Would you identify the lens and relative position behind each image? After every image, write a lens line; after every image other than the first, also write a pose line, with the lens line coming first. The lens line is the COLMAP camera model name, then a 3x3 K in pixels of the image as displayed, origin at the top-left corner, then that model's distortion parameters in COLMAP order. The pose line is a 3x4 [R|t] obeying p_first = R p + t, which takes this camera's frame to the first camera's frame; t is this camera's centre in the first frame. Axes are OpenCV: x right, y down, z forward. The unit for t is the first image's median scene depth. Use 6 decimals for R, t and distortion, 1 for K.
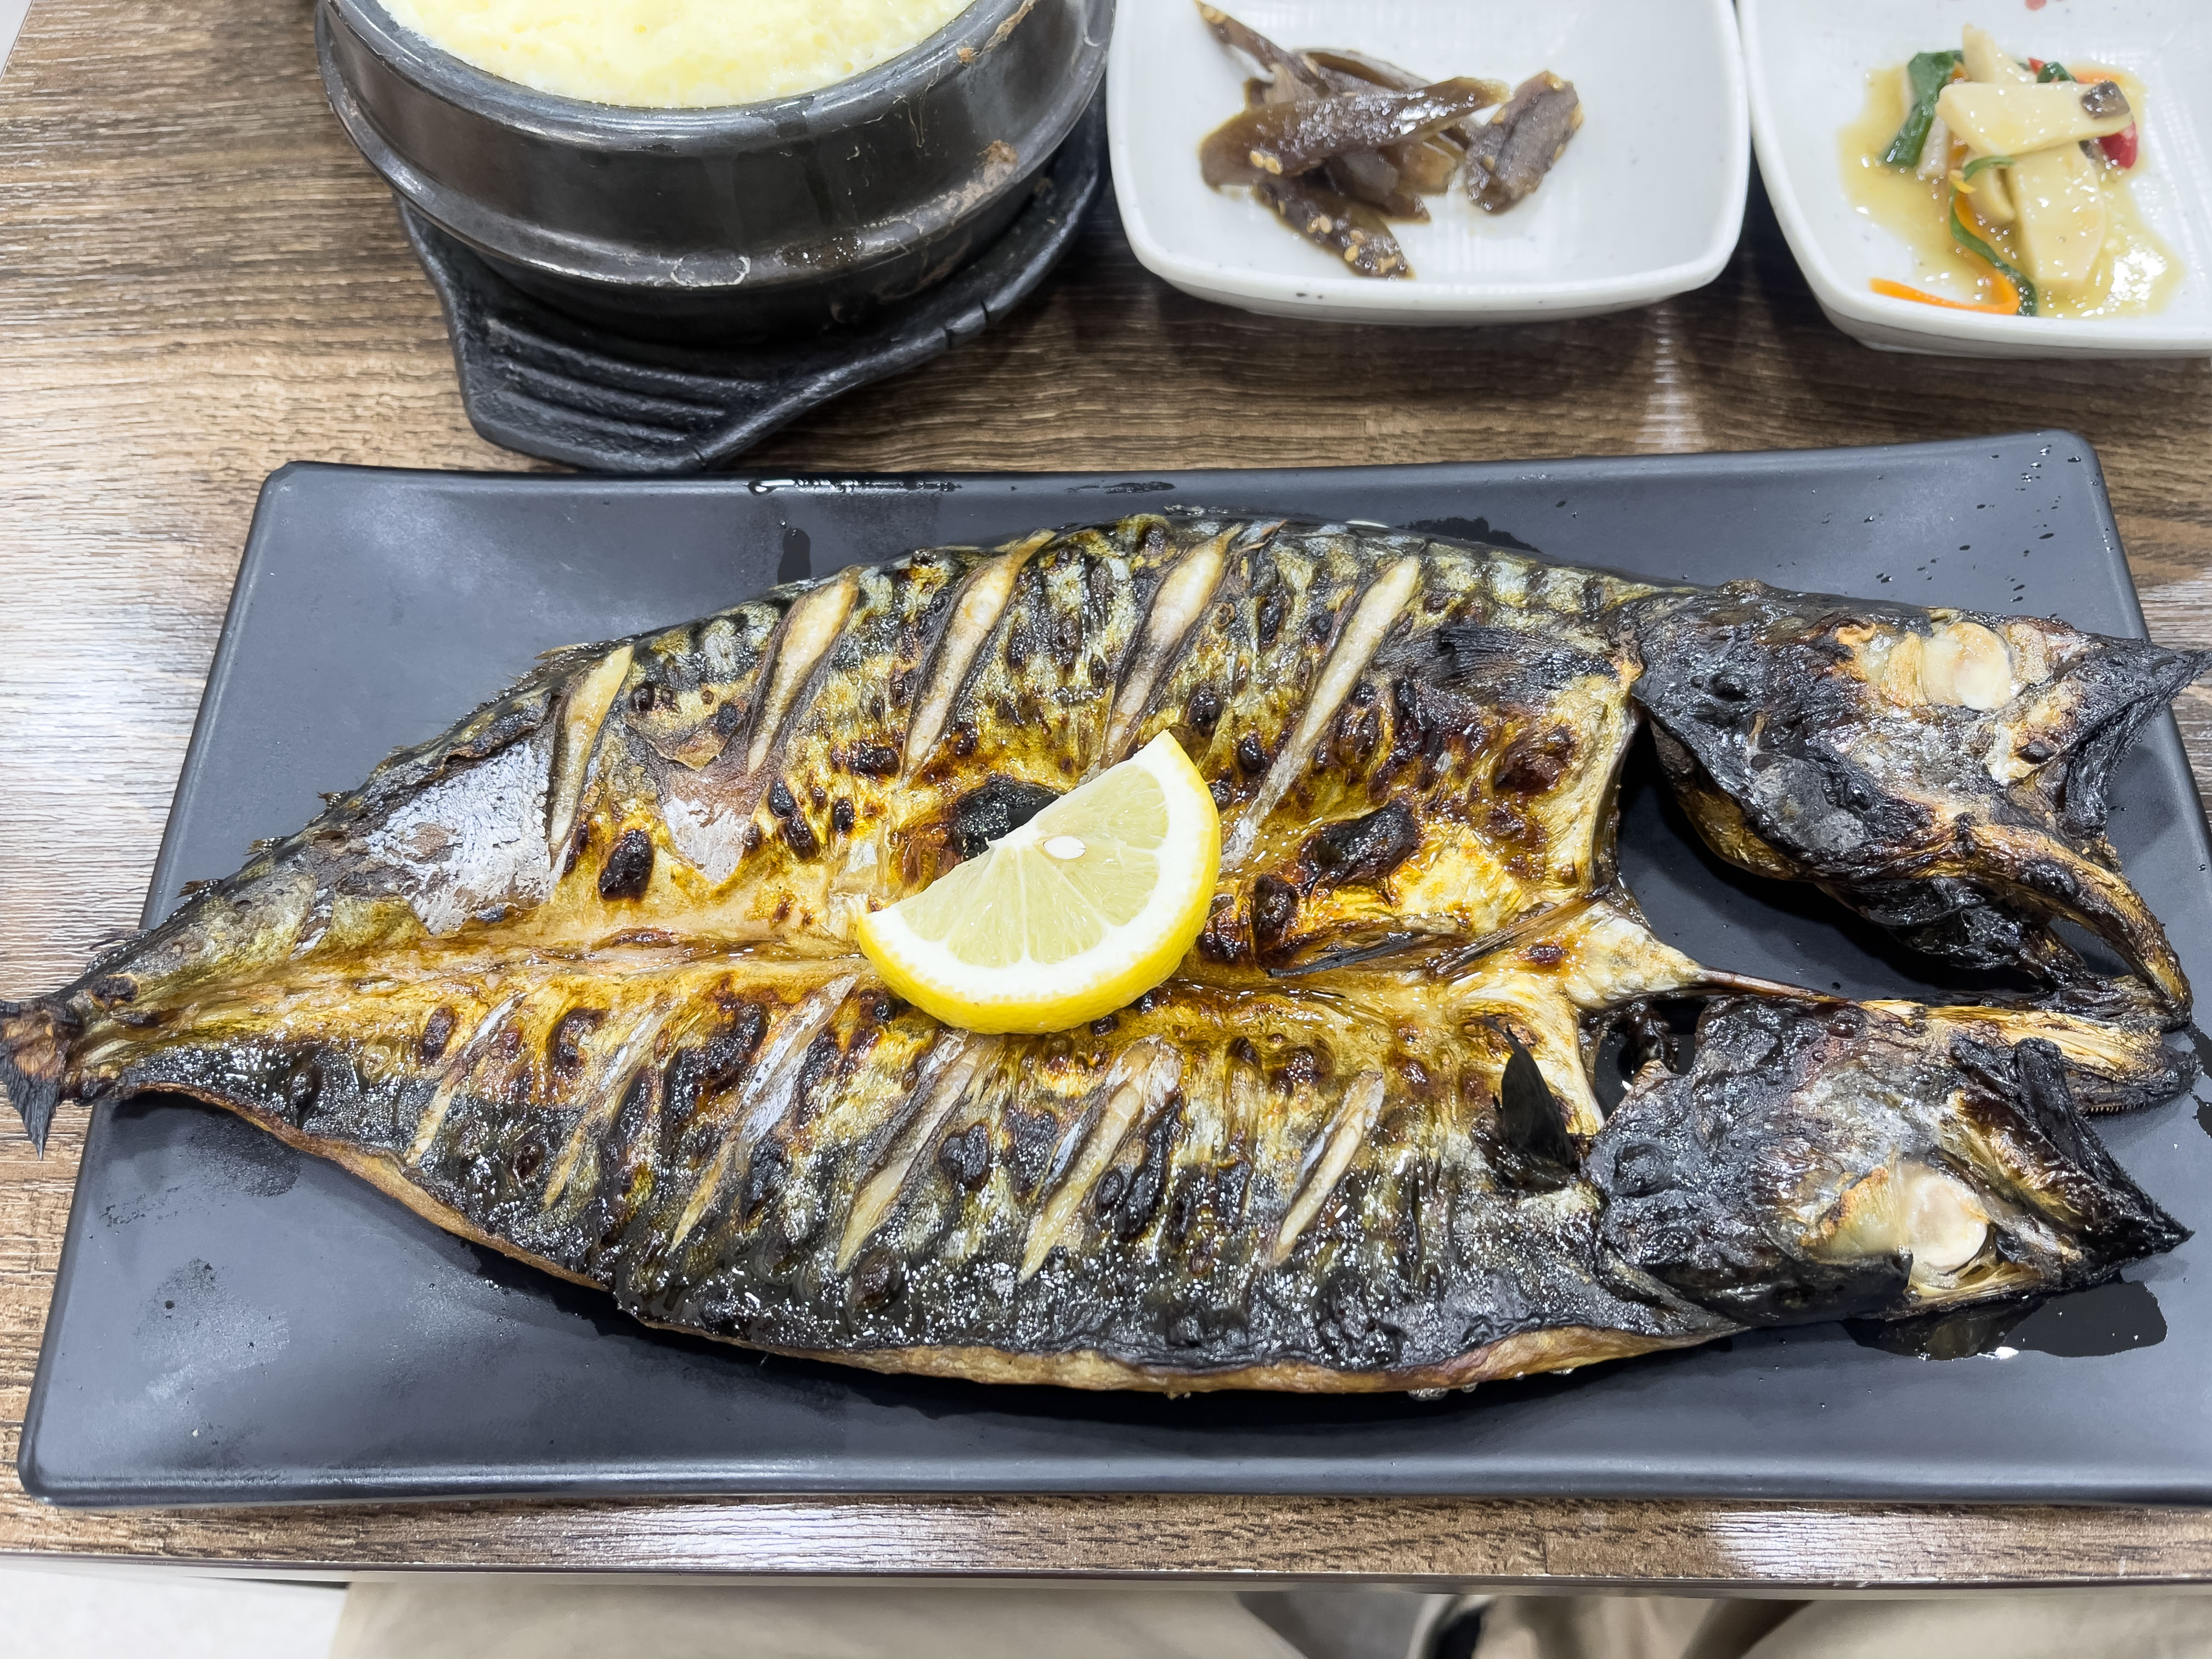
lens RADIAL K [[1710.3, 0, 1106.0], [0, 1710.3, 829.5], [0, 0, 1]] dist [0.010250, 0.000848]
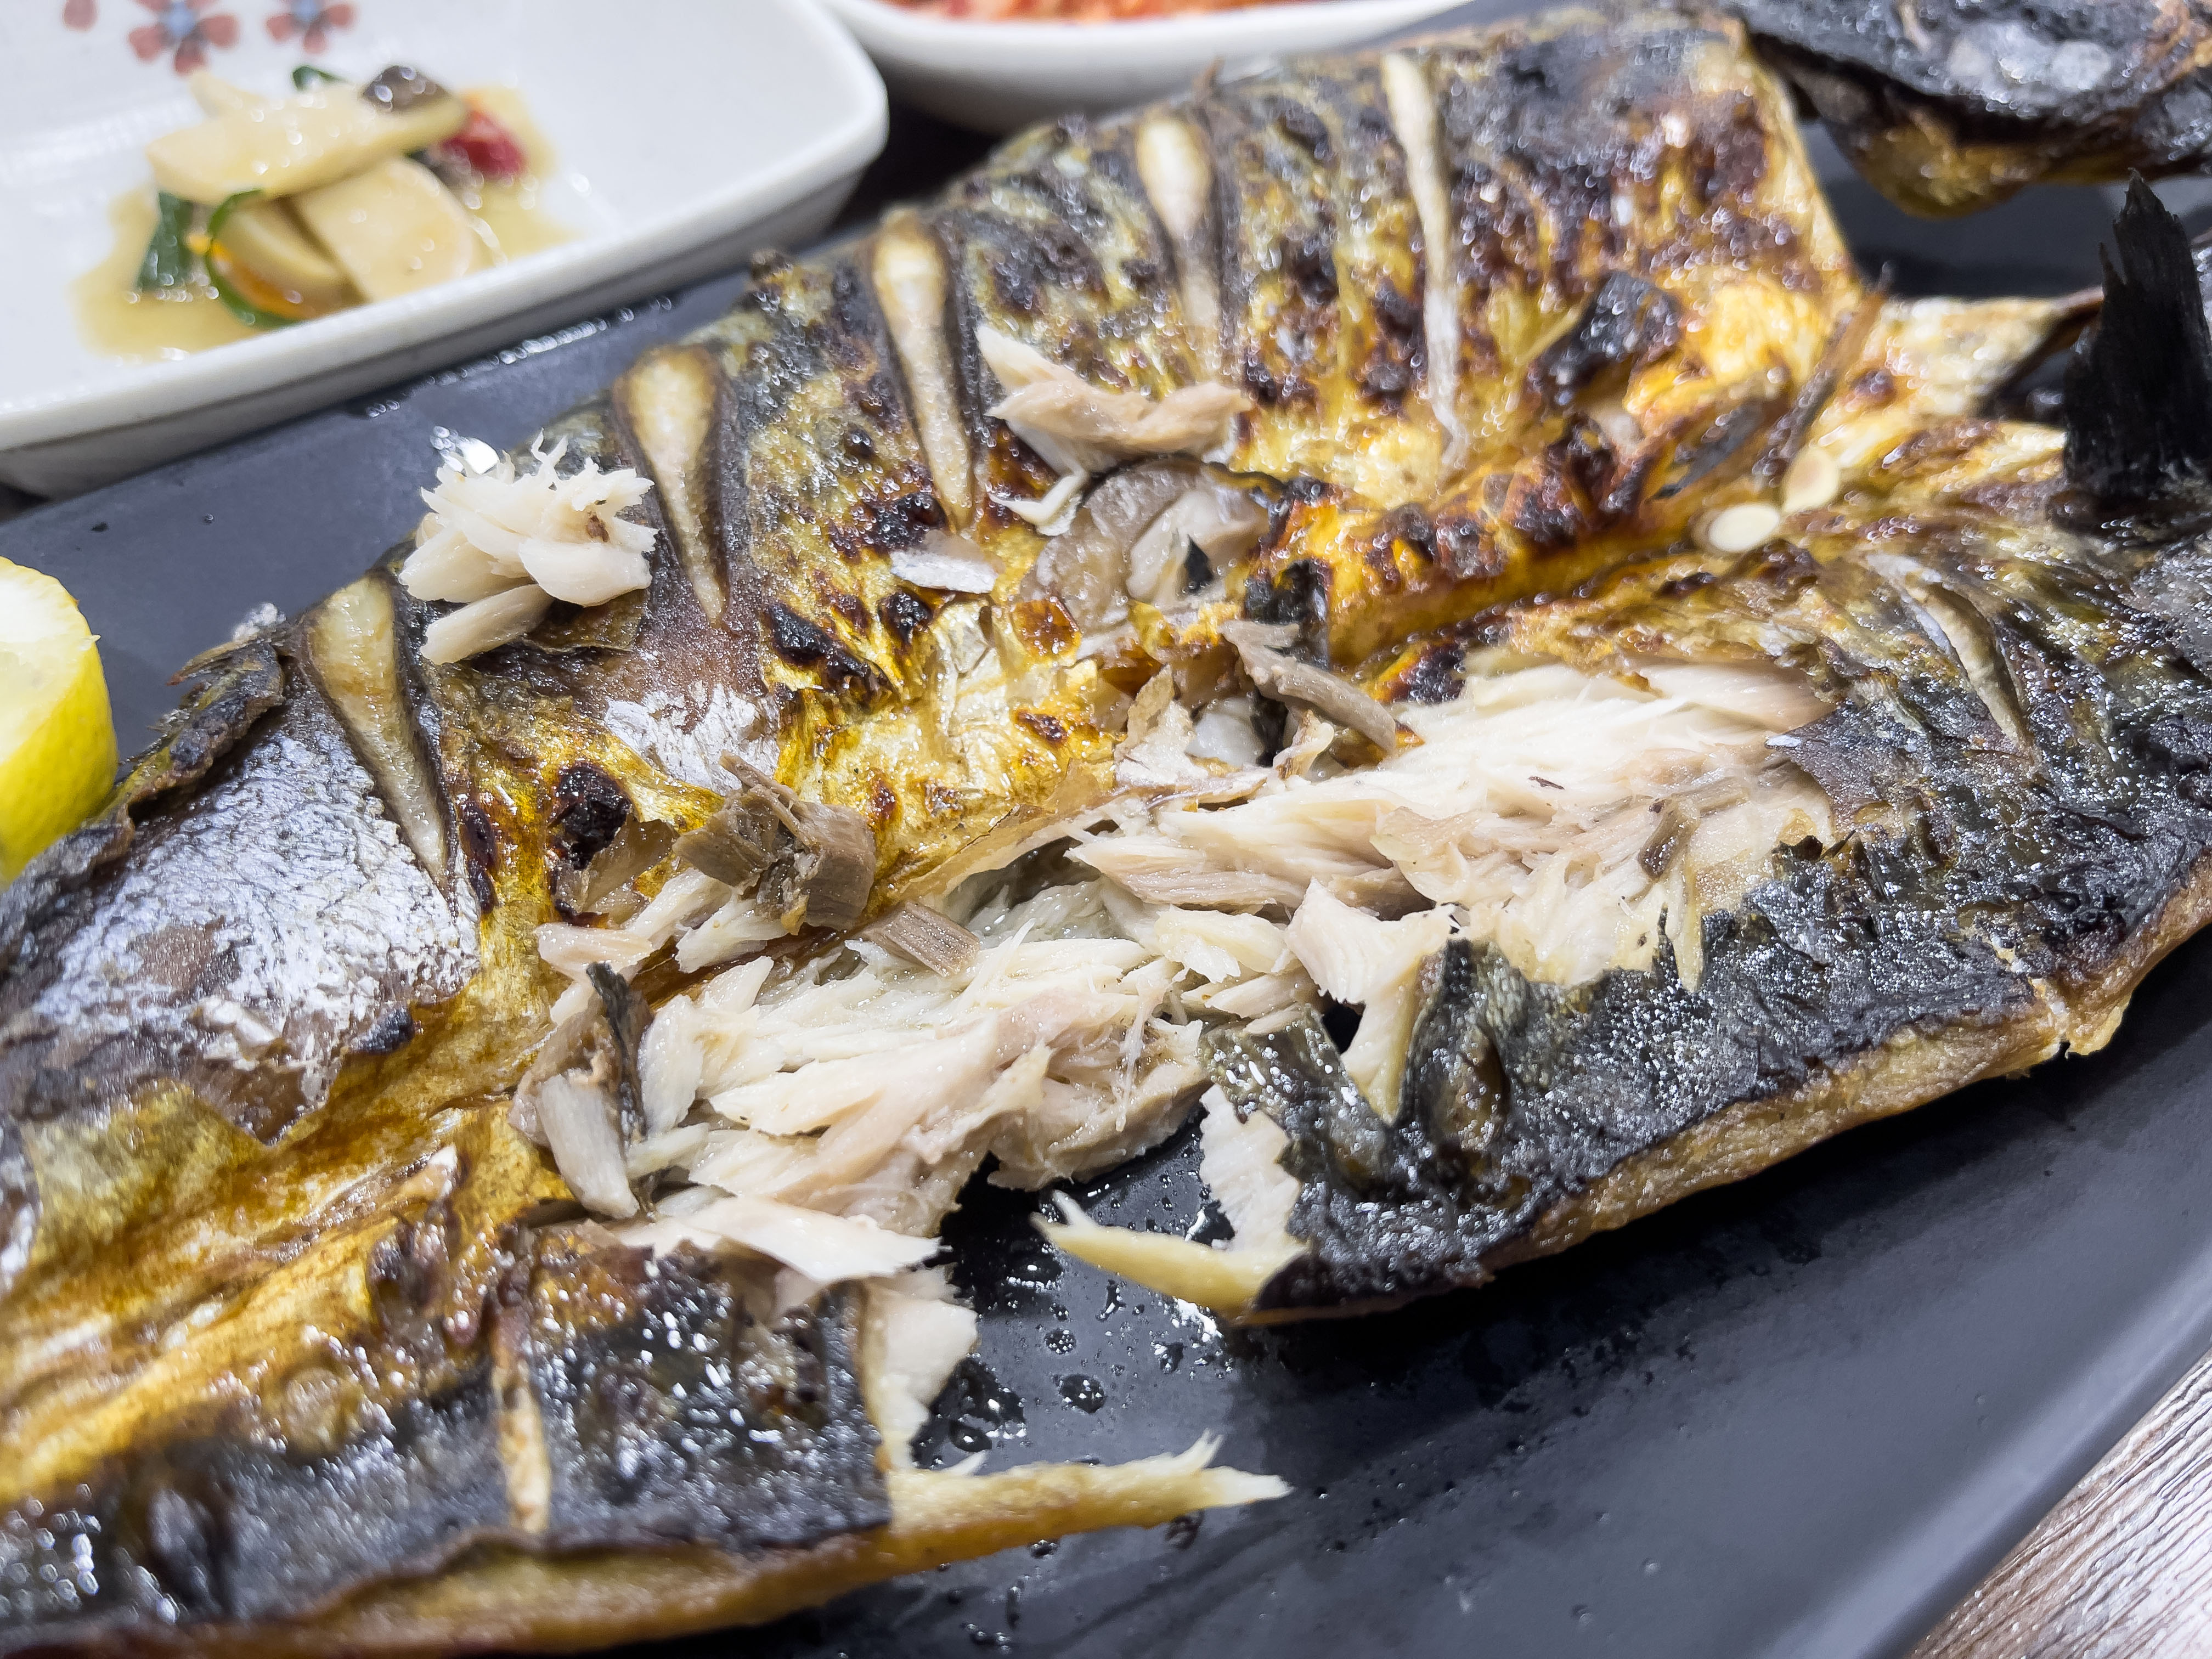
lens RADIAL K [[1744.0, 0, 1106.0], [0, 1744.0, 829.5], [0, 0, 1]] dist [0.035357, -0.094684]
pose [[0.820703, -0.426208, 0.380516, -0.350070], [0.514340, 0.841128, -0.167207, 0.181748], [-0.248798, 0.332942, 0.909532, 0.495287]]
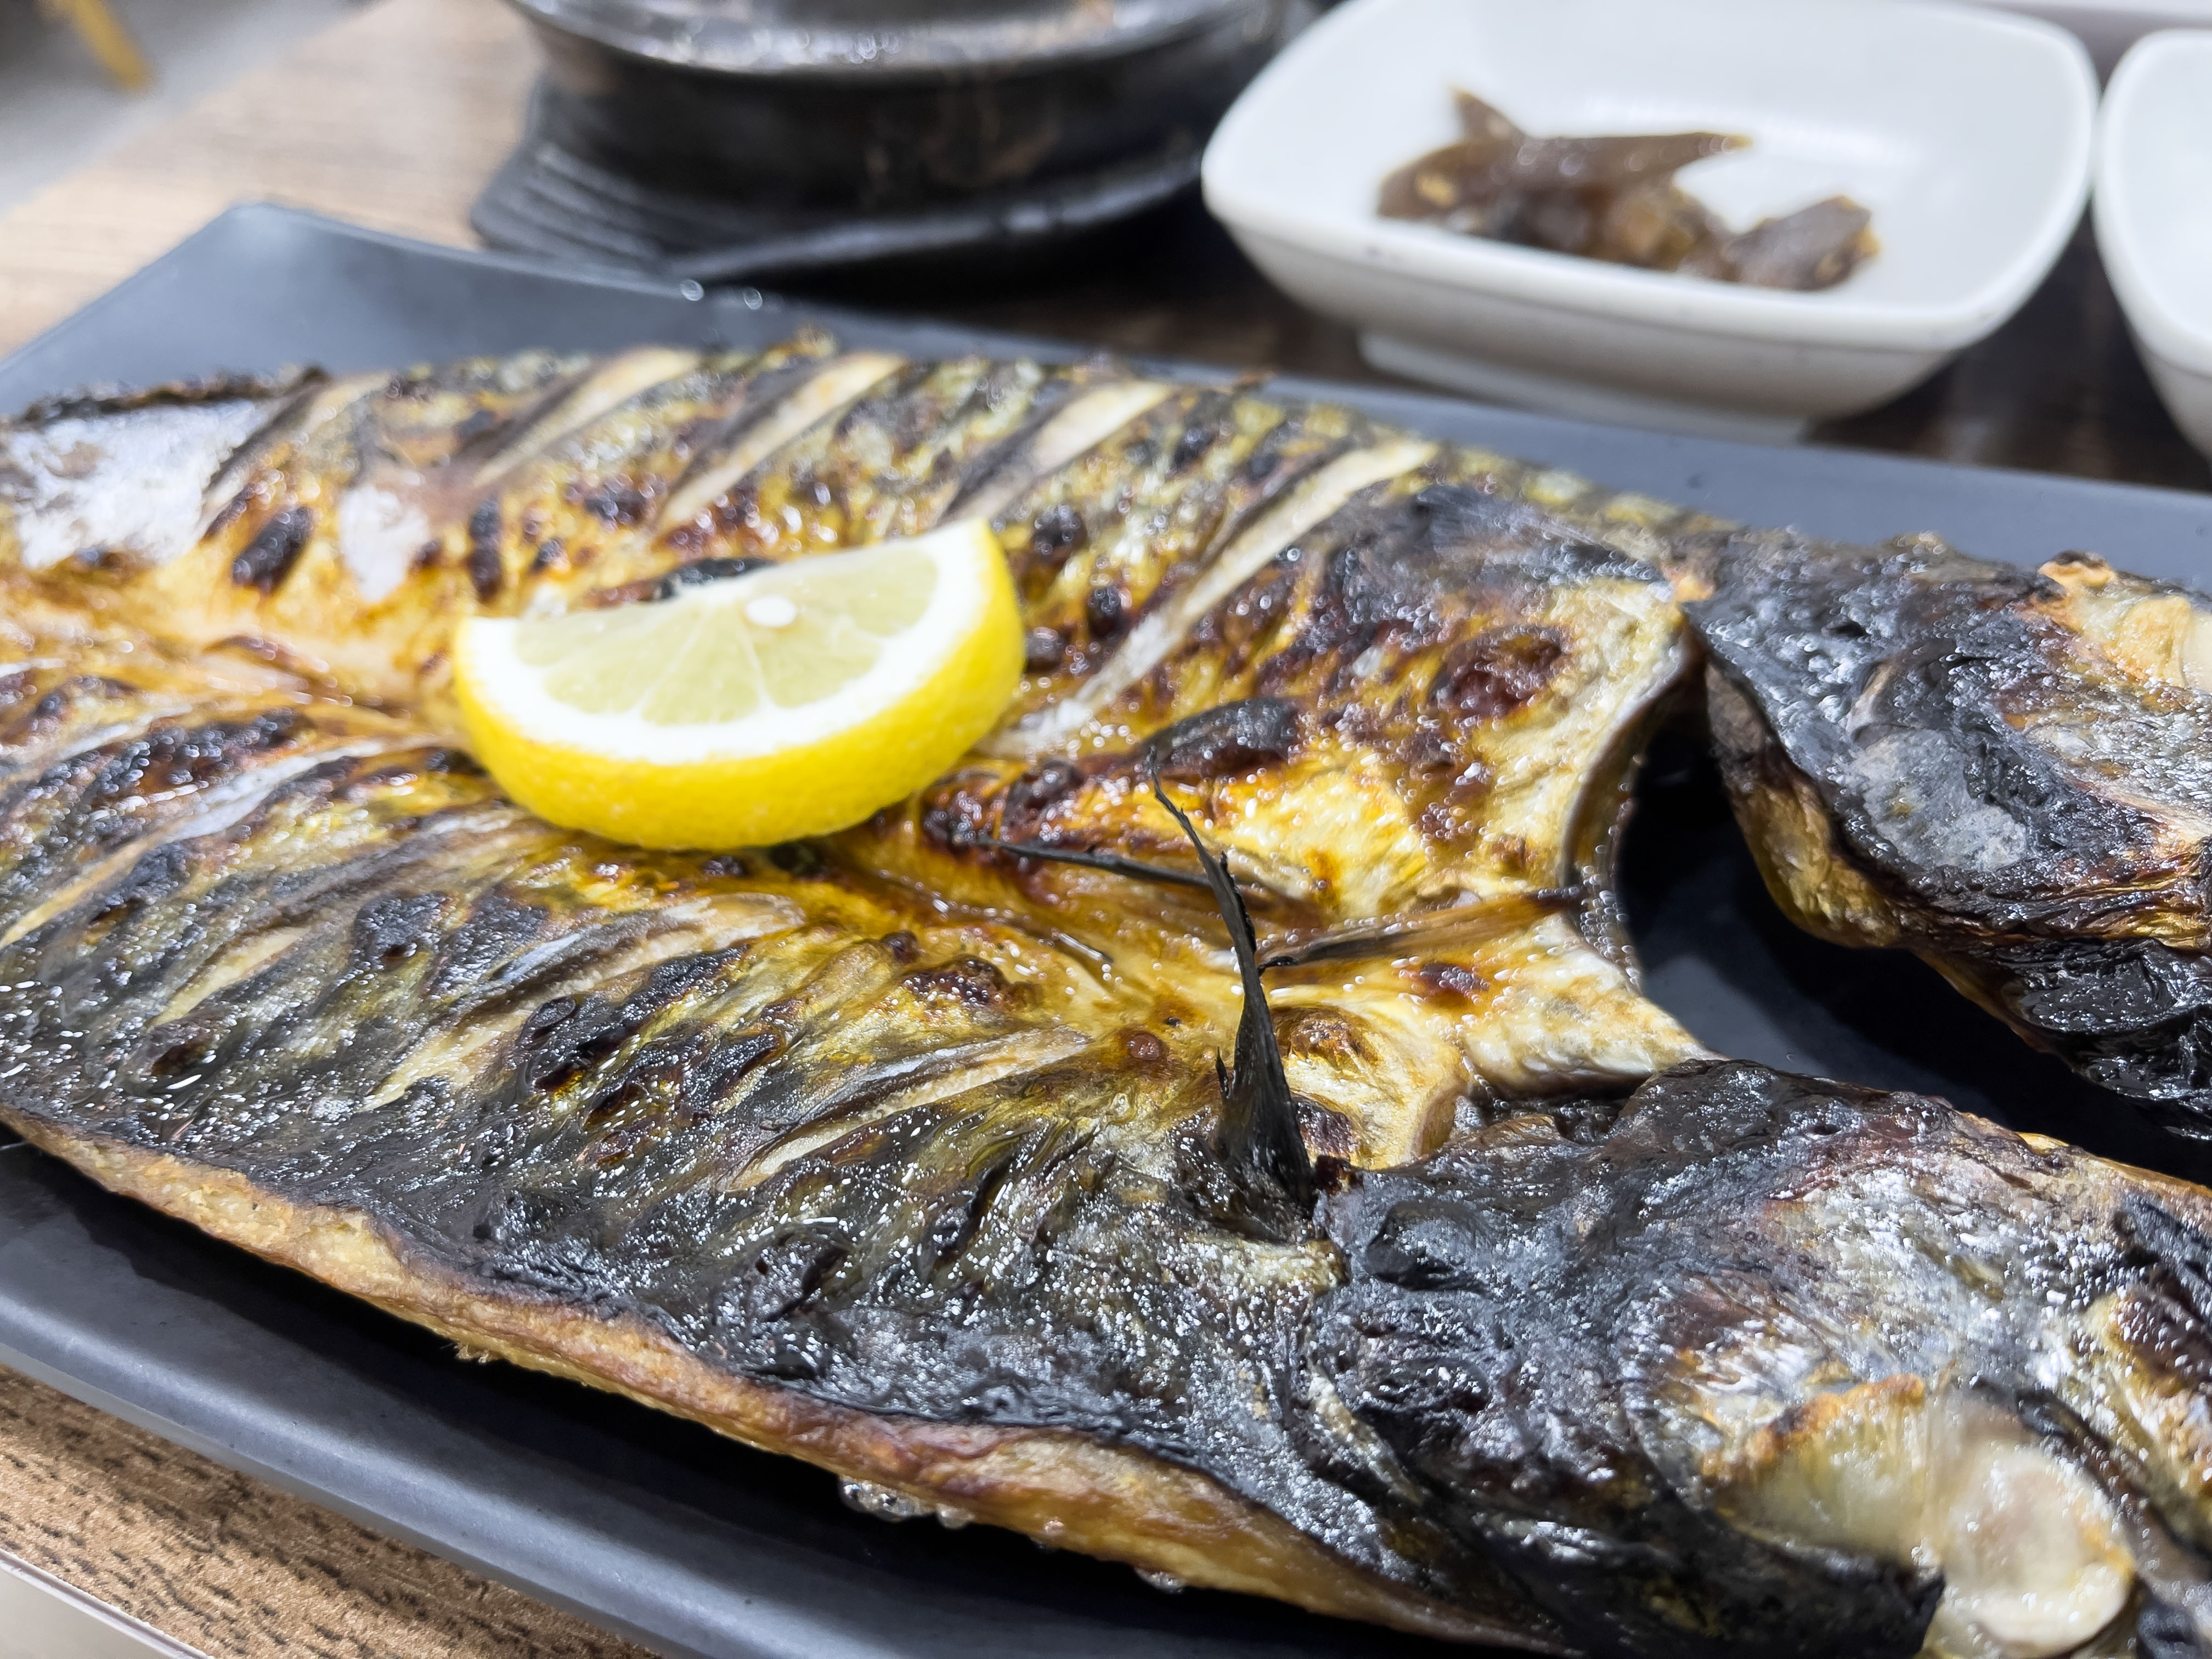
lens RADIAL K [[1744.0, 0, 1106.0], [0, 1744.0, 829.5], [0, 0, 1]] dist [0.035357, -0.094684]
pose [[0.933389, 0.239402, -0.267341, 0.296485], [-0.314889, 0.903693, -0.290146, 0.240303], [0.172133, 0.355002, 0.918882, 0.402522]]
